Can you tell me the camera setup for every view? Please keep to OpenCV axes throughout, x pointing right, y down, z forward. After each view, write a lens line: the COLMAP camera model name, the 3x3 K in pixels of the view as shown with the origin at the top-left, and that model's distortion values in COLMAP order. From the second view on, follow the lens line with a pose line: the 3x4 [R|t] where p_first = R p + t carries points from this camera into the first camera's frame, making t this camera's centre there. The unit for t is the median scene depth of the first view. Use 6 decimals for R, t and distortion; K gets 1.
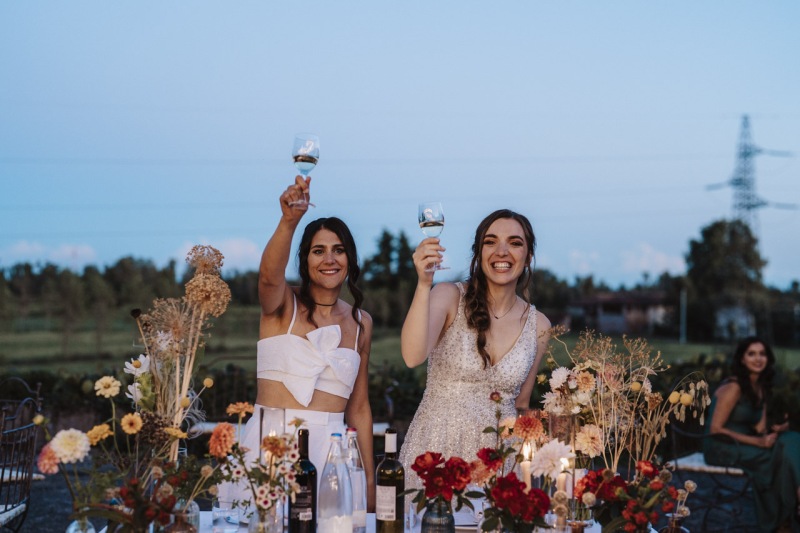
lens RADIAL K [[1129.0, 0, 400.0], [0, 1129.0, 266.5], [0, 0, 1]] dist [-0.106628, 1.031540]
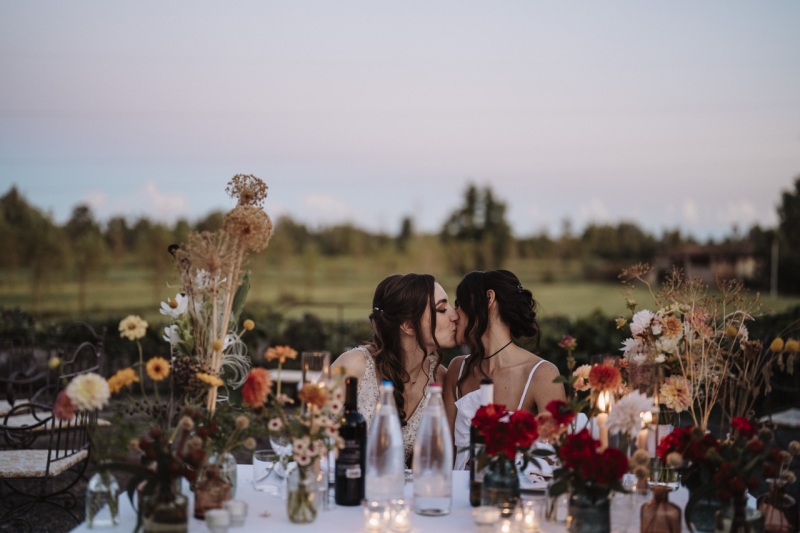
lens RADIAL K [[1112.1, 0, 400.0], [0, 1112.1, 266.5], [0, 0, 1]] dist [-0.104963, 0.915773]
pose [[0.996950, 0.002008, -0.078020, 0.021672], [0.001208, 0.999152, 0.041152, 0.020555], [0.078037, -0.041120, 0.996102, 0.128523]]
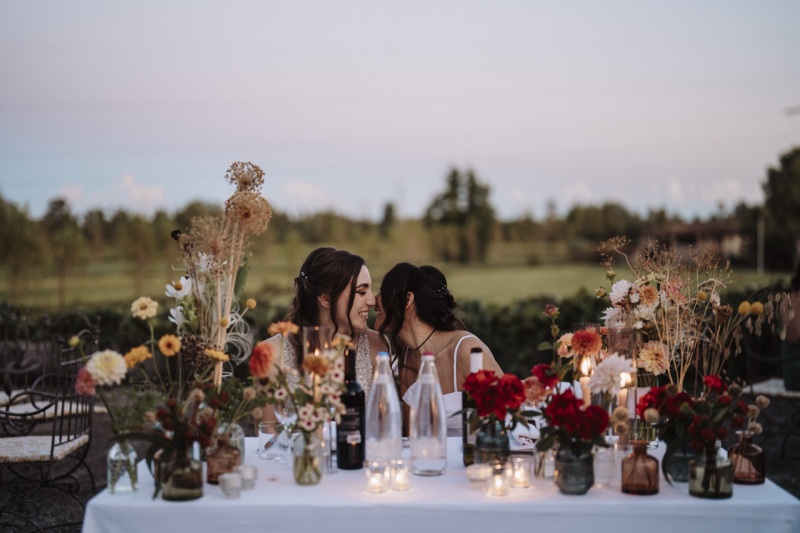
lens RADIAL K [[1129.0, 0, 400.0], [0, 1129.0, 266.5], [0, 0, 1]] dist [-0.106628, 1.031540]
pose [[0.997726, -0.022443, -0.063551, 0.019344], [0.025847, 0.998246, 0.053267, 0.024732], [0.062244, -0.054788, 0.996556, 0.054463]]
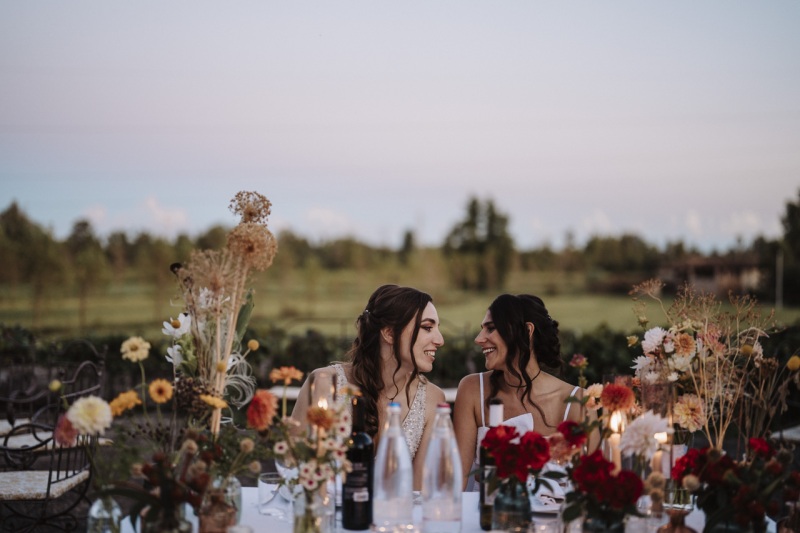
lens RADIAL K [[1118.9, 0, 400.0], [0, 1118.9, 266.5], [0, 0, 1]] dist [-0.115289, 0.938717]
pose [[0.996796, -0.004740, -0.079846, 0.016713], [0.007099, 0.999546, 0.029286, 0.017033], [0.079670, -0.029759, 0.996377, 0.140875]]
